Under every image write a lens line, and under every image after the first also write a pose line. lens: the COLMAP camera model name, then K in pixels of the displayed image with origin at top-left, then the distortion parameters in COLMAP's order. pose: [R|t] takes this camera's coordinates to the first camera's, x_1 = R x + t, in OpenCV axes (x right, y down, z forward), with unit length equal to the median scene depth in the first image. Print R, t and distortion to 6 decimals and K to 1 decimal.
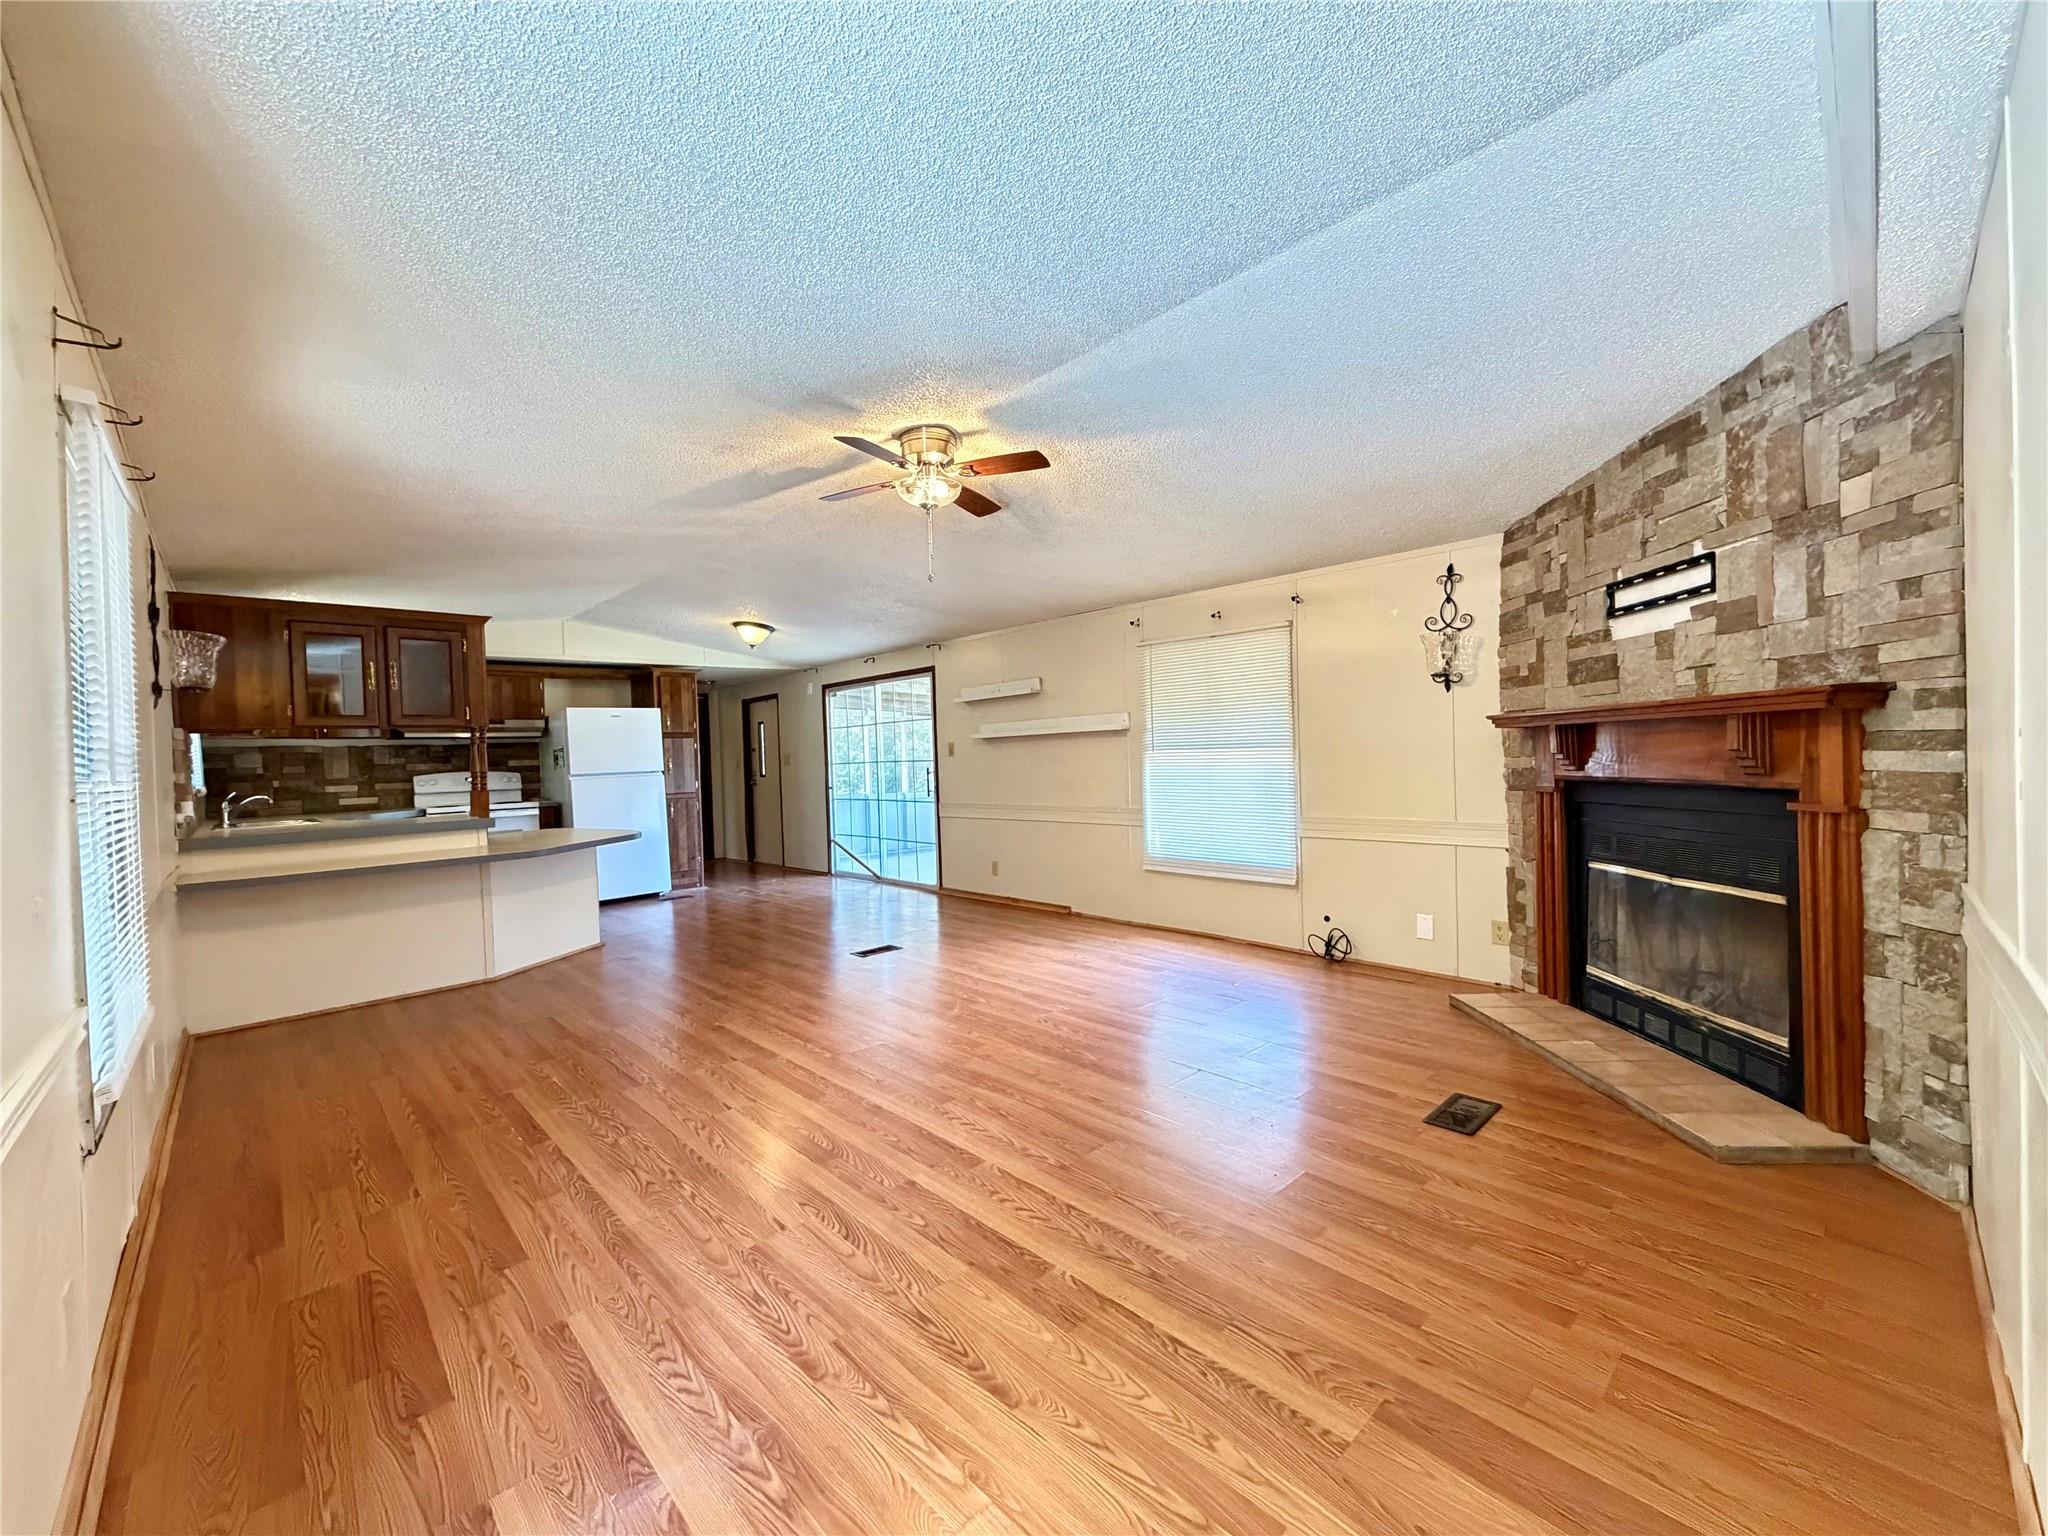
lens RADIAL K [[807.8, 0, 1024.0], [0, 807.8, 765.8], [0, 0, 1]] dist [0.001391, 0.000111]
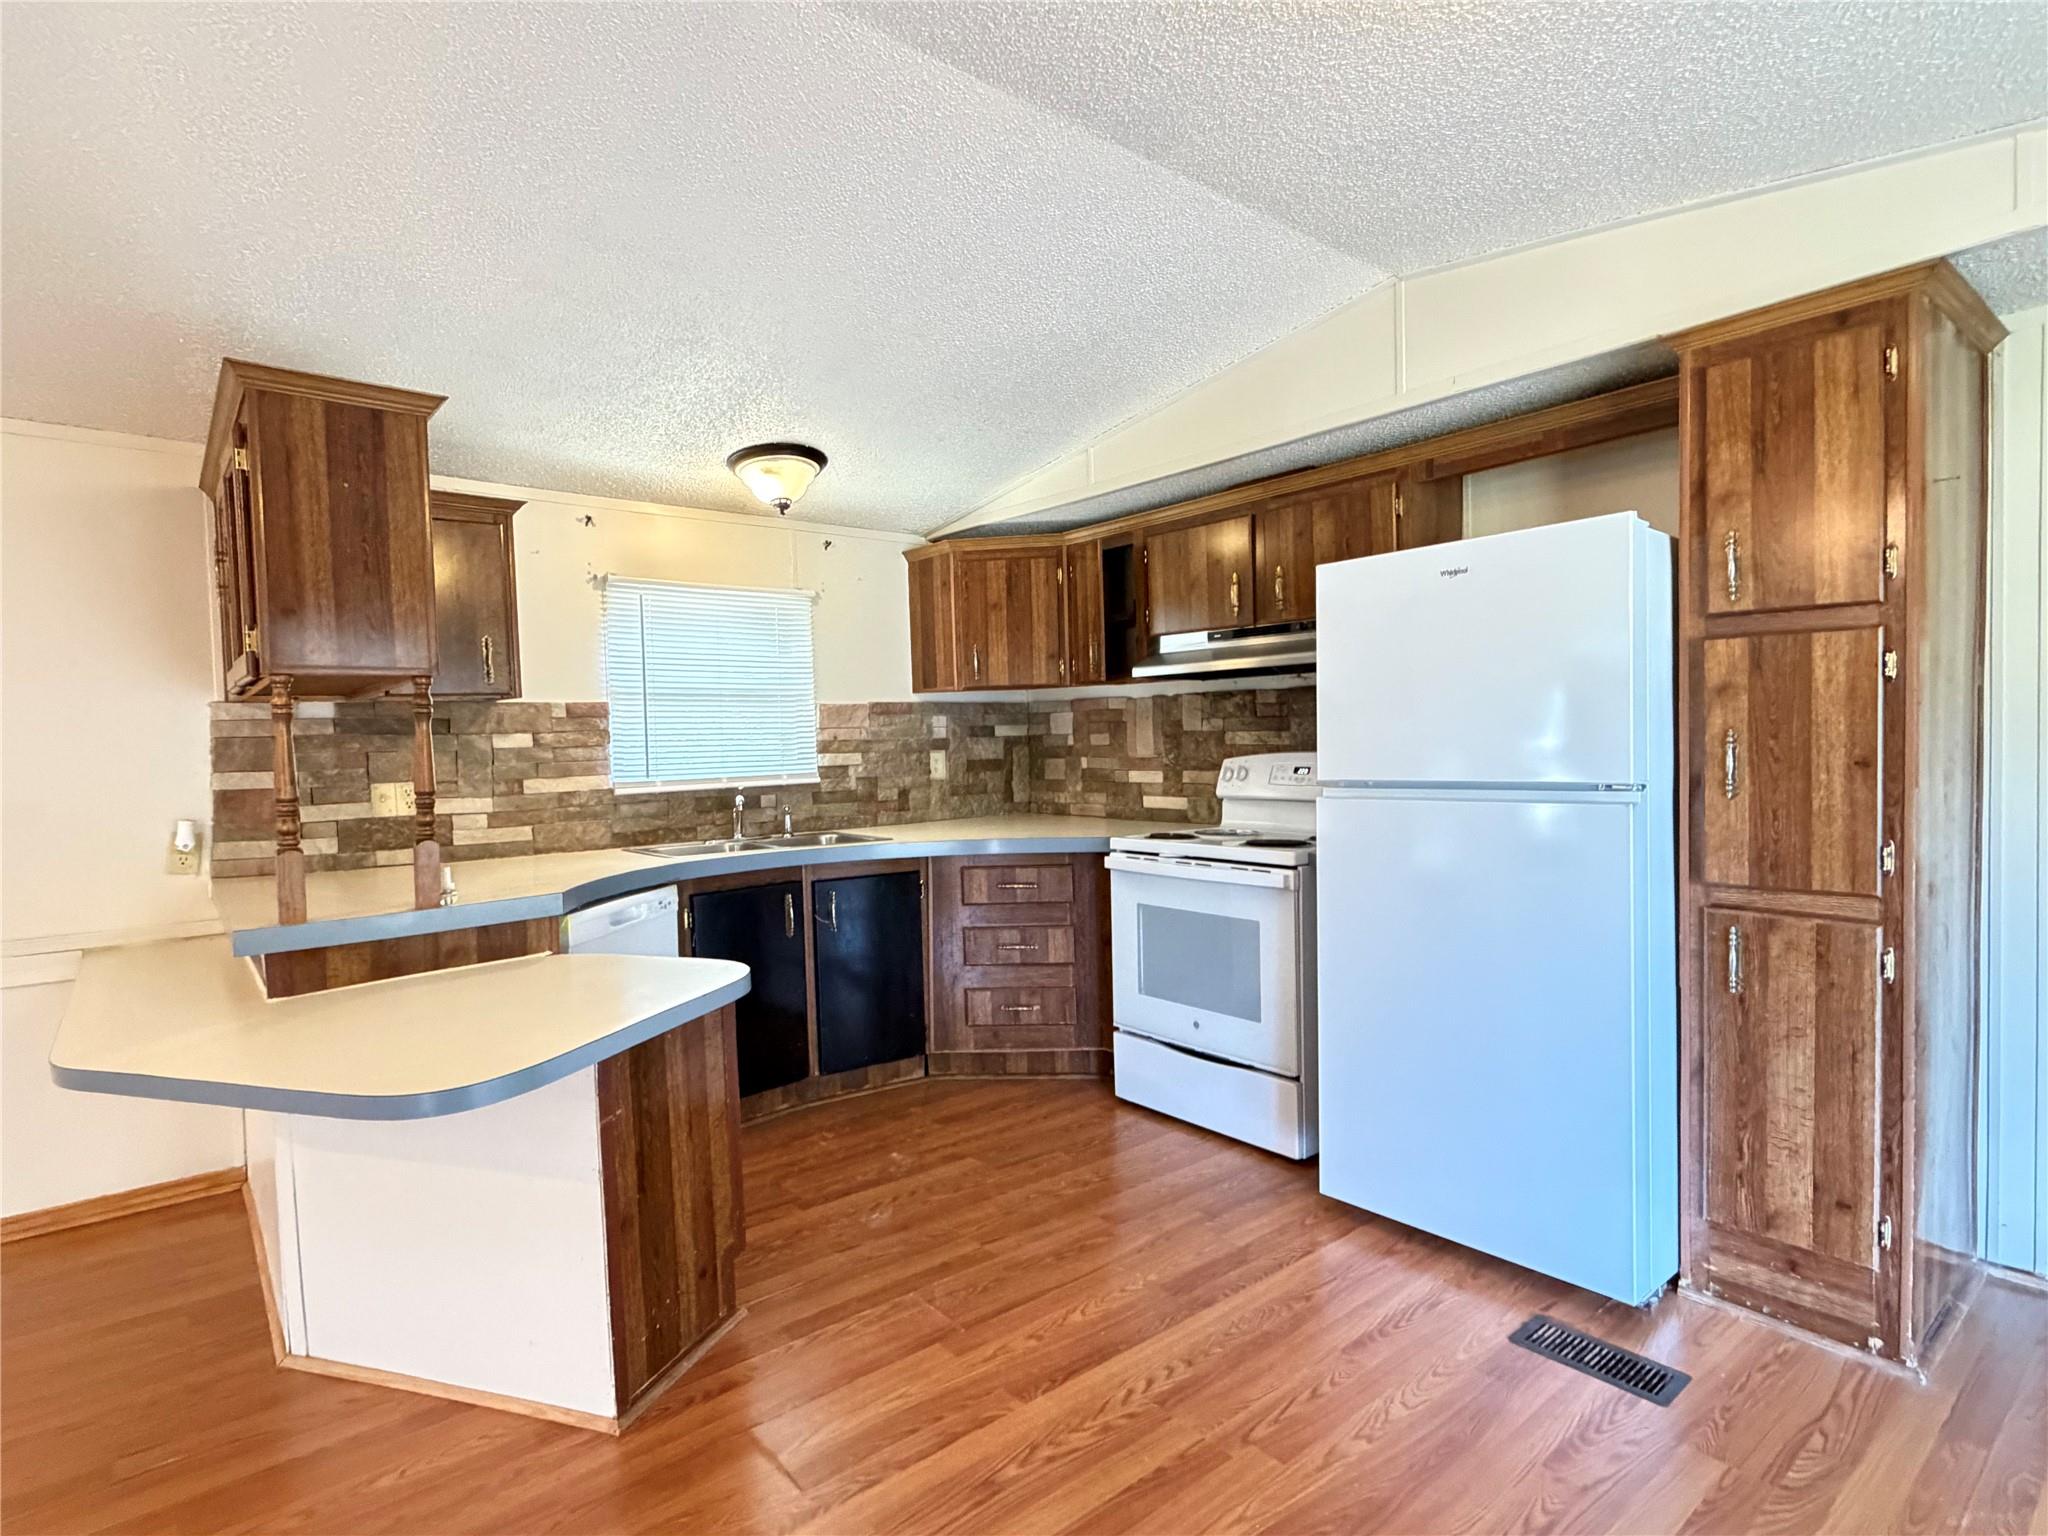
lens RADIAL K [[1056.1, 0, 1023.7], [0, 1056.1, 773.4], [0, 0, 1]] dist [-0.000787, -0.000047]
pose [[-0.077238, 0.074771, -0.994205, -0.151878], [0.015418, 0.997154, 0.073795, -0.025805], [0.996893, -0.009629, -0.078171, 0.971823]]
